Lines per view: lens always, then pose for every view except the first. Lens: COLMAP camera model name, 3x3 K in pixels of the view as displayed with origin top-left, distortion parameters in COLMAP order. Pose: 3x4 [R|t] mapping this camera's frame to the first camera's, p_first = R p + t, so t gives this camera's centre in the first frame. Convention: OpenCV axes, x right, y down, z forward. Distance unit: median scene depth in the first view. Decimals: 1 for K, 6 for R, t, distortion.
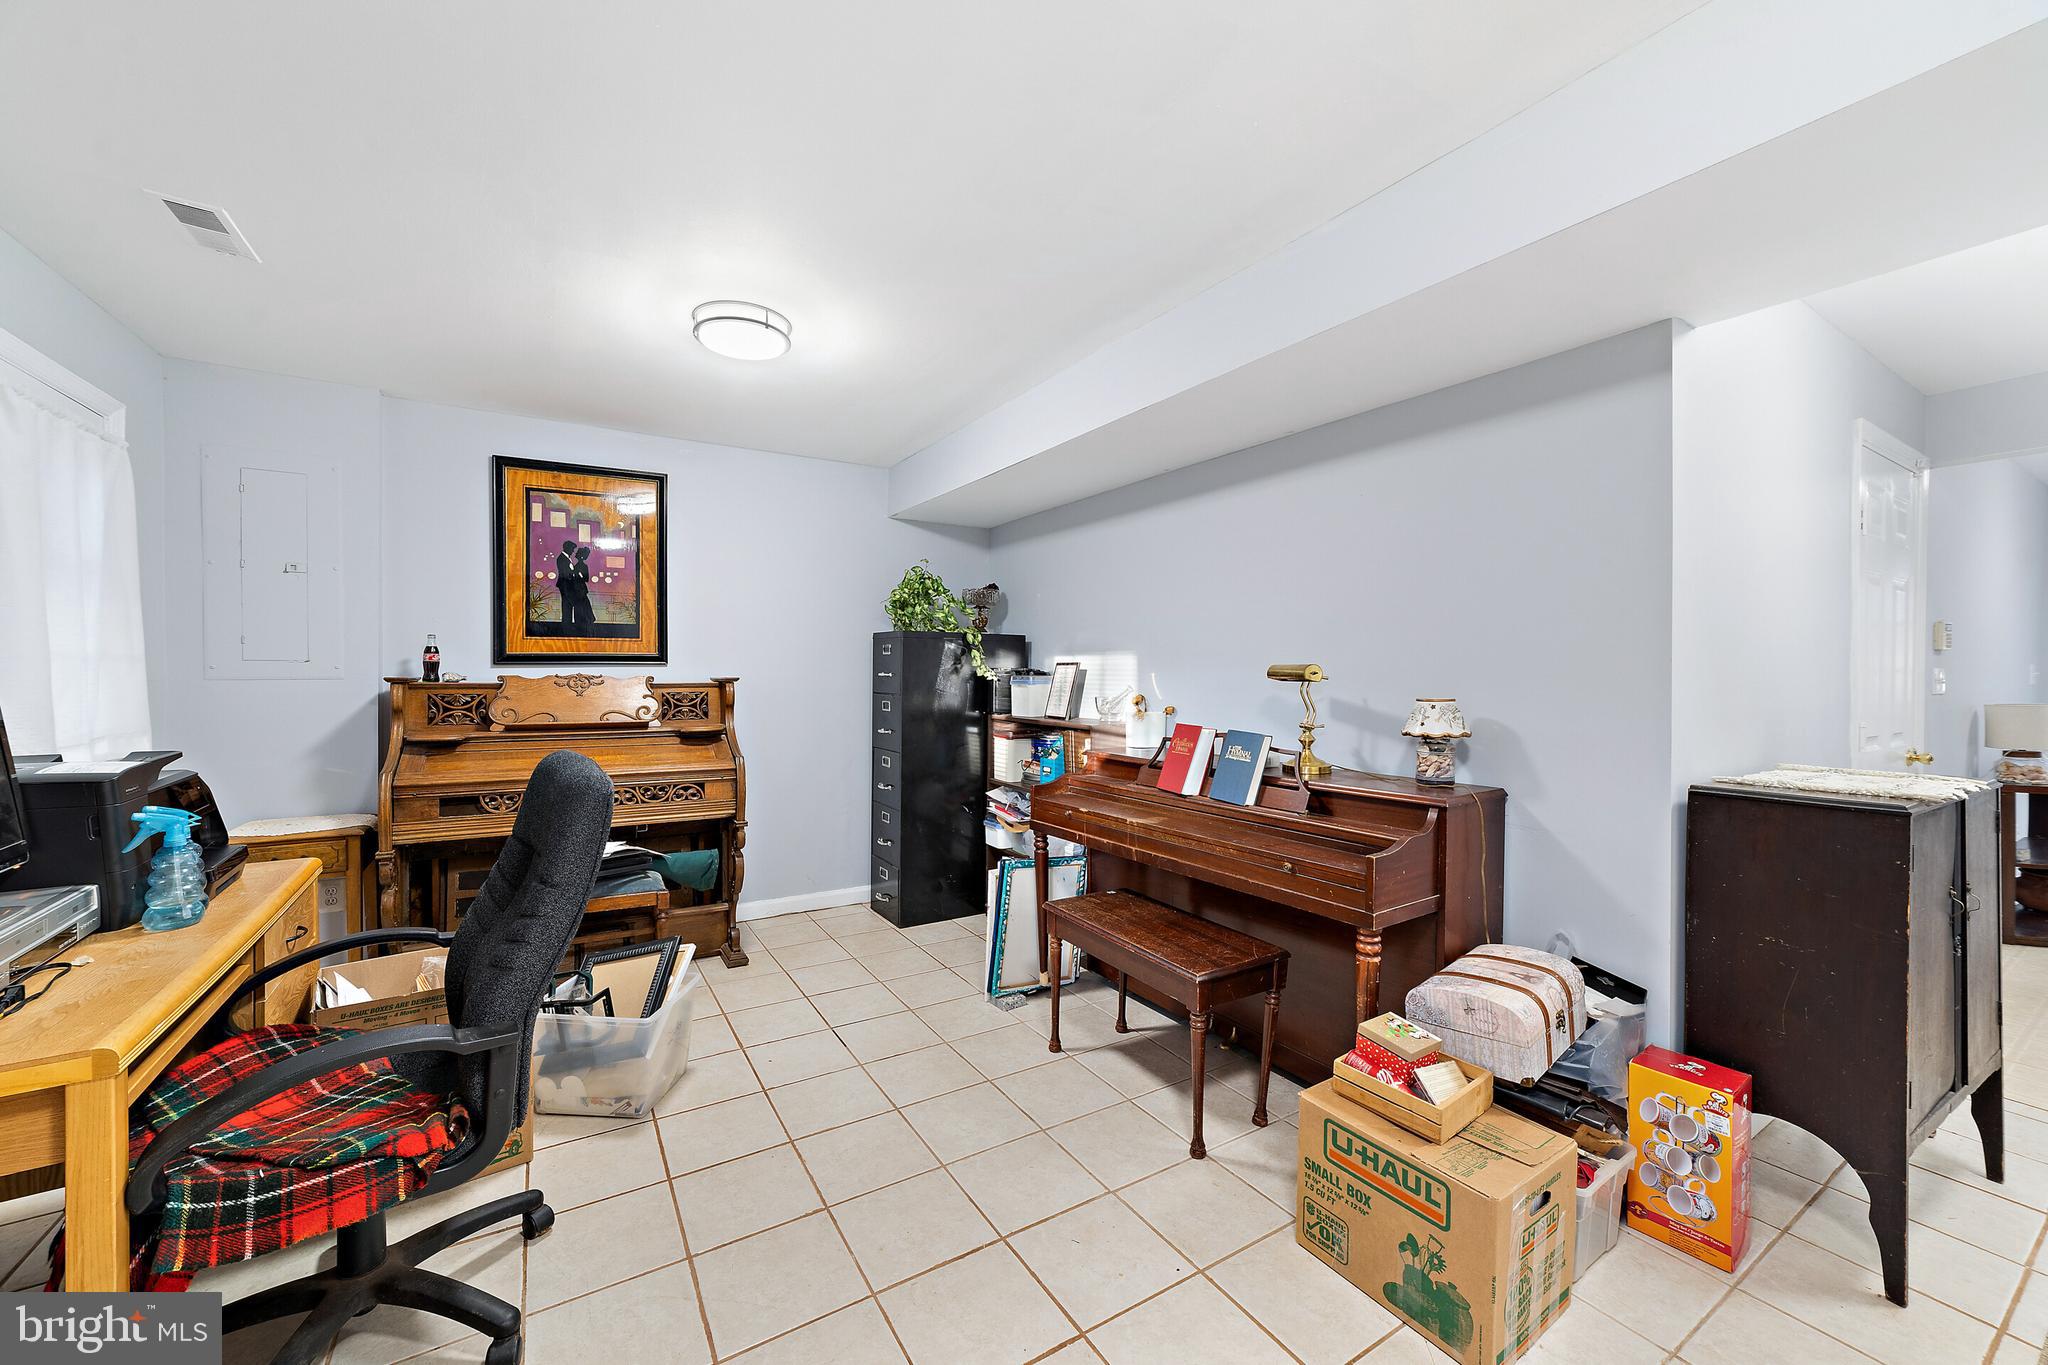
lens RADIAL K [[795.6, 0, 1023.9], [0, 795.6, 679.4], [0, 0, 1]] dist [0.000100, 0.000342]
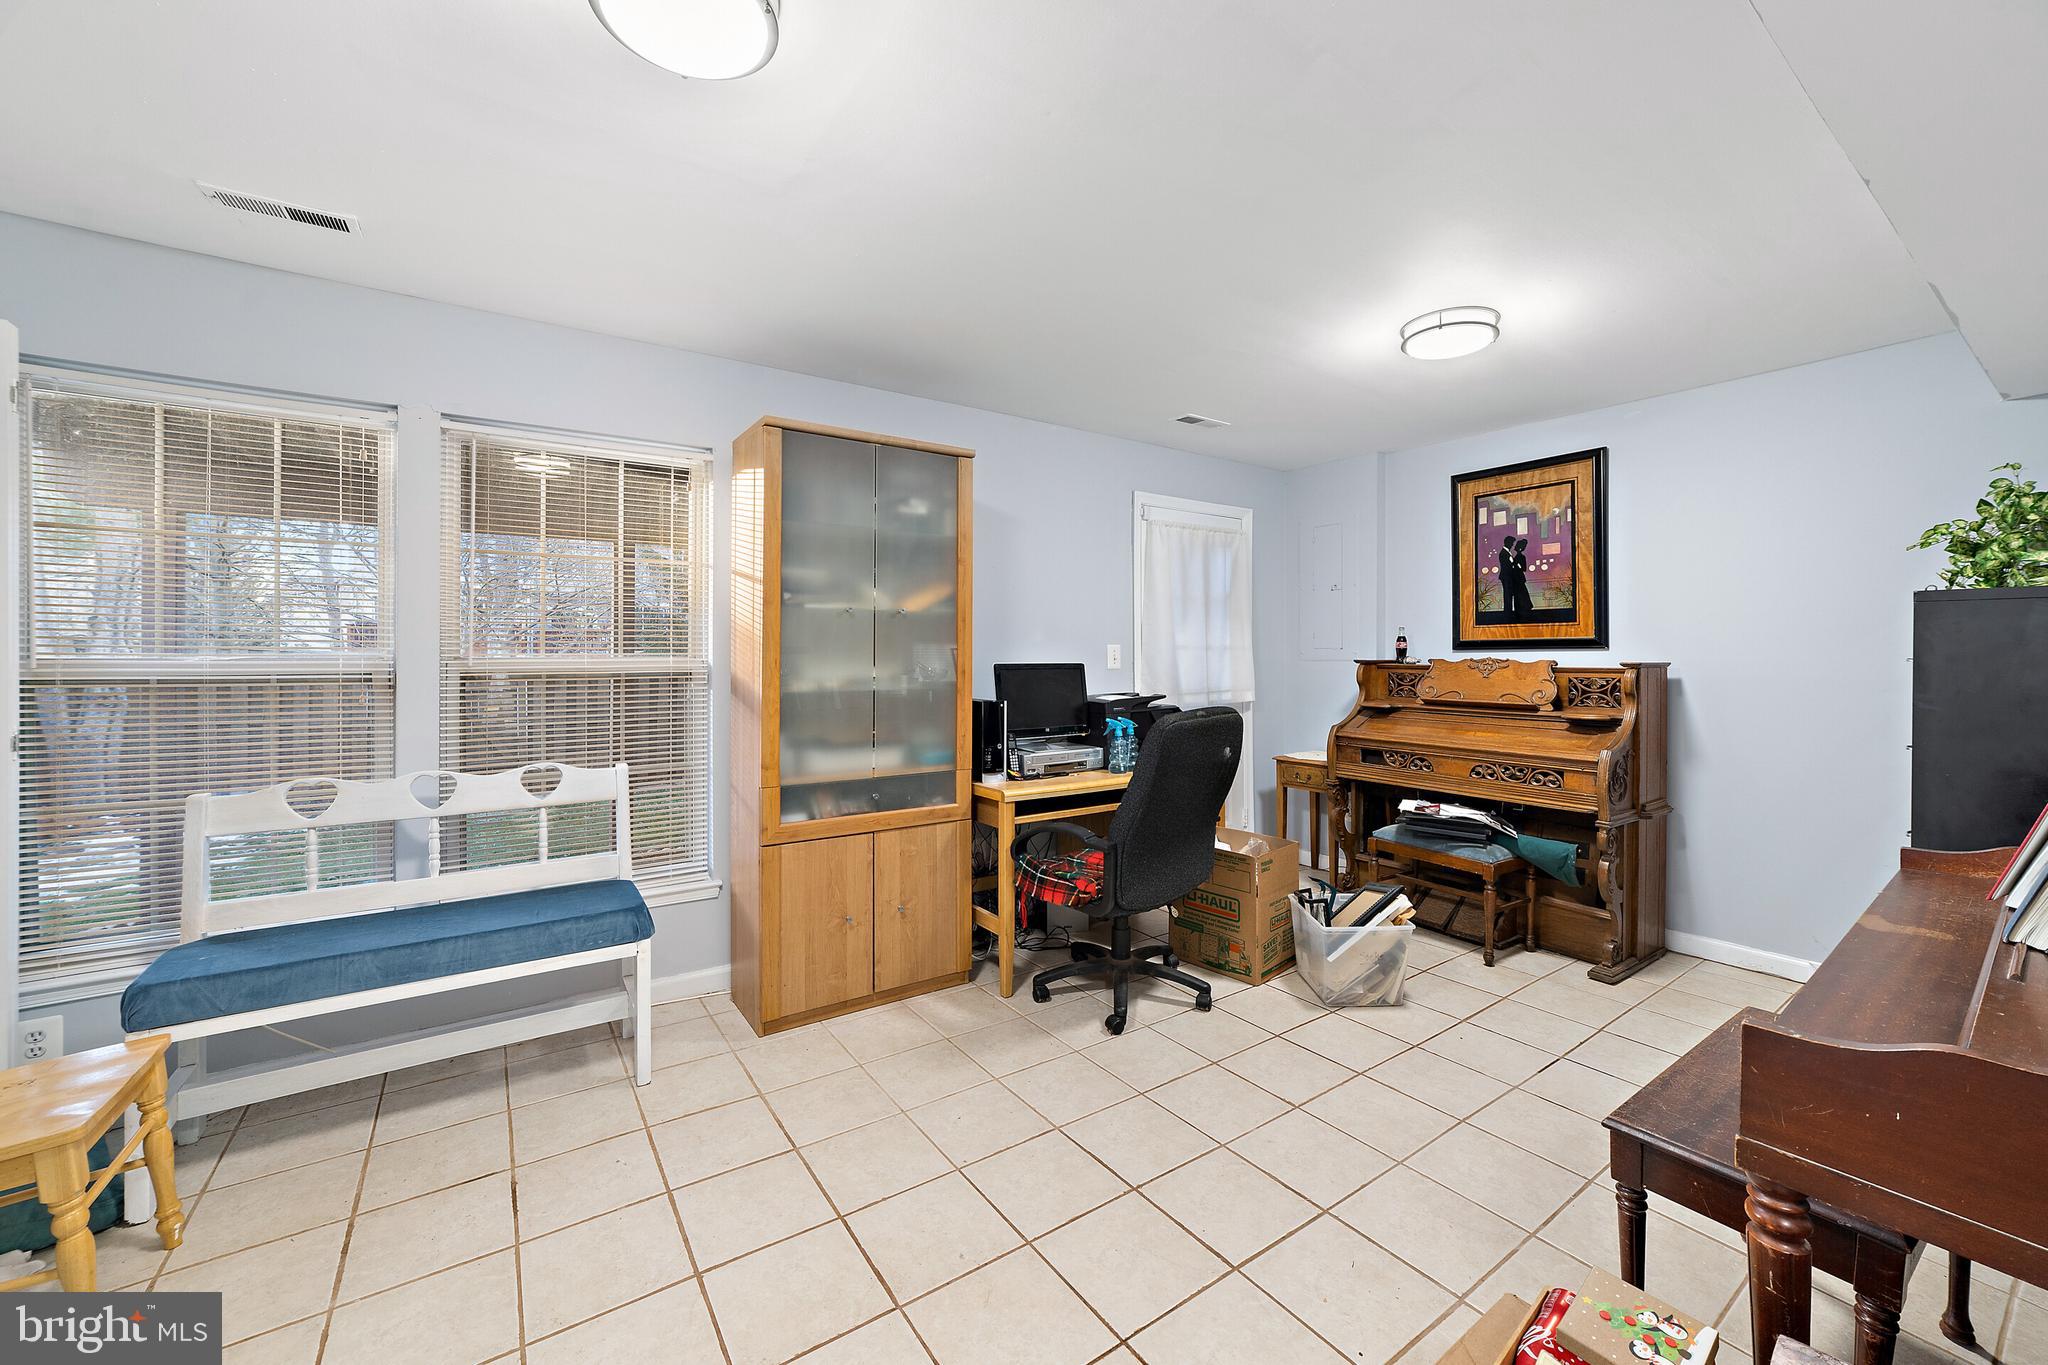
lens RADIAL K [[795.6, 0, 1024.5], [0, 795.6, 660.8], [0, 0, 1]] dist [0.000100, 0.000342]
pose [[0.057601, 0.004981, -0.998327, 0.486887], [-0.010878, 0.999931, 0.004361, -0.000448], [0.998280, 0.010609, 0.057651, 0.279655]]
